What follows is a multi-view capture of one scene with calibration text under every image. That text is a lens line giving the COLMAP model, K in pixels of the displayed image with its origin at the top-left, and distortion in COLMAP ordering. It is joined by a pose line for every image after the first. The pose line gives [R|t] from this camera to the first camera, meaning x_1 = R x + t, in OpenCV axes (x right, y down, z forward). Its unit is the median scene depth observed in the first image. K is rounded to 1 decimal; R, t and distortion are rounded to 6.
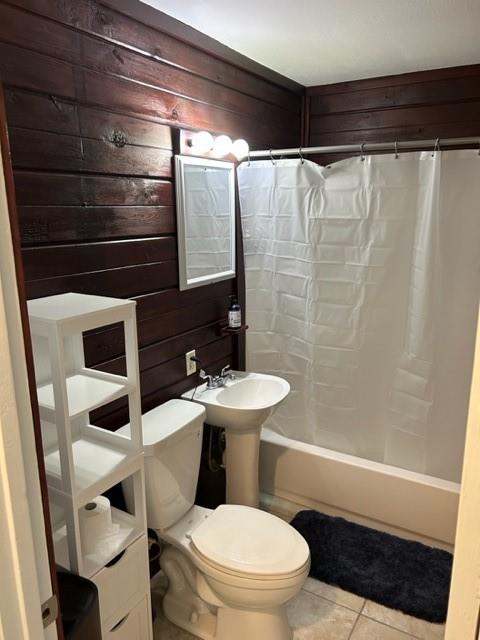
lens RADIAL K [[478.9, 0, 239.2], [0, 478.9, 321.4], [0, 0, 1]] dist [-0.003756, -0.013987]
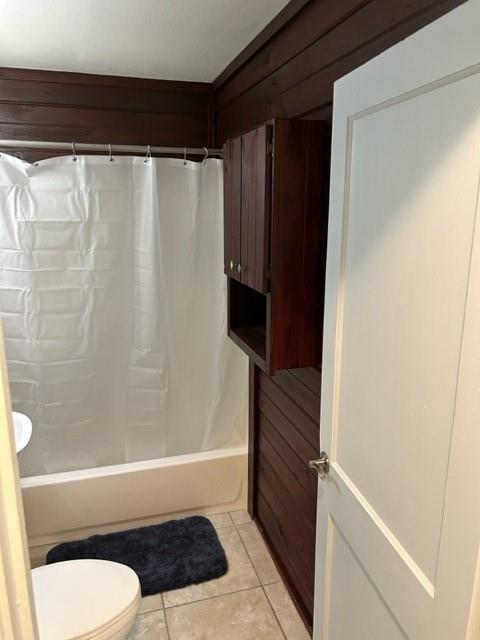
lens RADIAL K [[478.9, 0, 241.8], [0, 478.9, 319.9], [0, 0, 1]] dist [-0.003756, -0.013987]
pose [[0.659544, -0.161444, 0.734124, -0.256323], [0.162151, 0.984225, 0.070766, -0.035367], [-0.733968, 0.072366, 0.675318, 0.130773]]
